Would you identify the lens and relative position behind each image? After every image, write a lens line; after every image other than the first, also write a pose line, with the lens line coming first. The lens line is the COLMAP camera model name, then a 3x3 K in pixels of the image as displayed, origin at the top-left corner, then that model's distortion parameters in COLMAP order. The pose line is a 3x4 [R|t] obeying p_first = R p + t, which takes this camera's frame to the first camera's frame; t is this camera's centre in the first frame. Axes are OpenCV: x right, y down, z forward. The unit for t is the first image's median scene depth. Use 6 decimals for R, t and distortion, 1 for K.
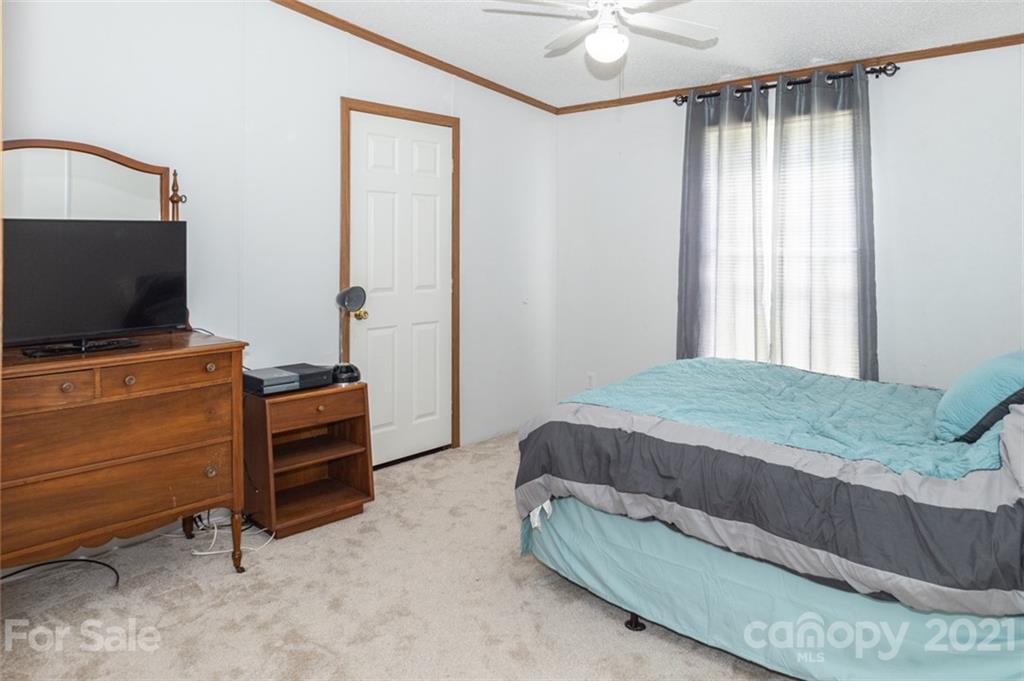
lens RADIAL K [[687.9, 0, 522.7], [0, 687.9, 255.7], [0, 0, 1]] dist [-0.014736, 0.003140]
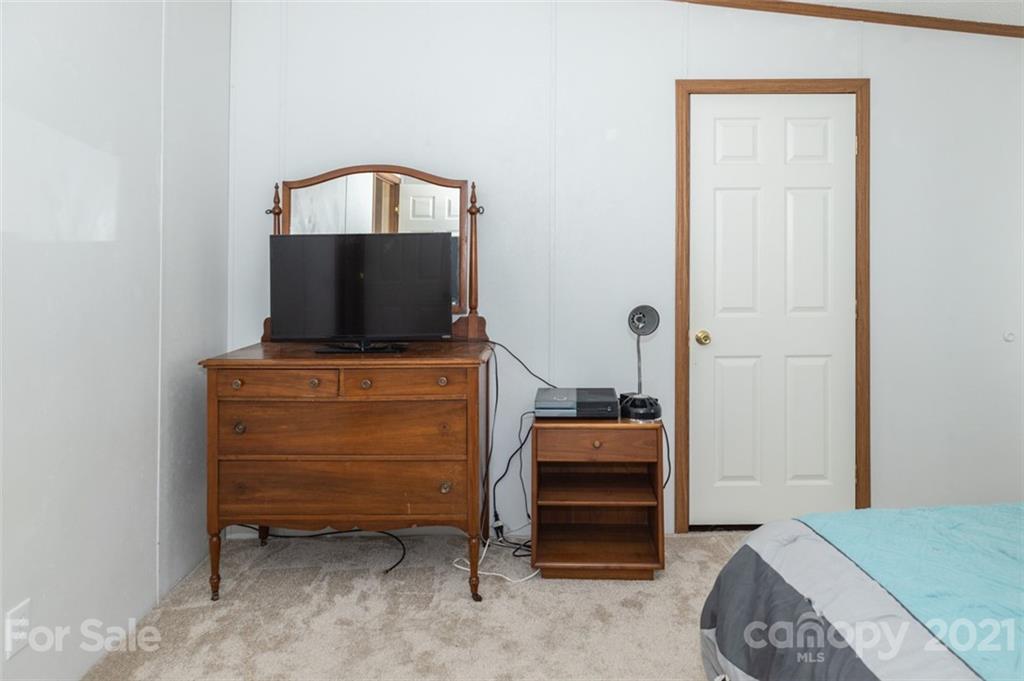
lens RADIAL K [[687.9, 0, 522.7], [0, 687.9, 255.7], [0, 0, 1]] dist [-0.014736, 0.003140]
pose [[0.667220, 0.002931, -0.744855, 0.338828], [-0.007158, 0.999971, -0.002477, -0.014855], [0.744826, 0.006984, 0.667222, 0.407828]]
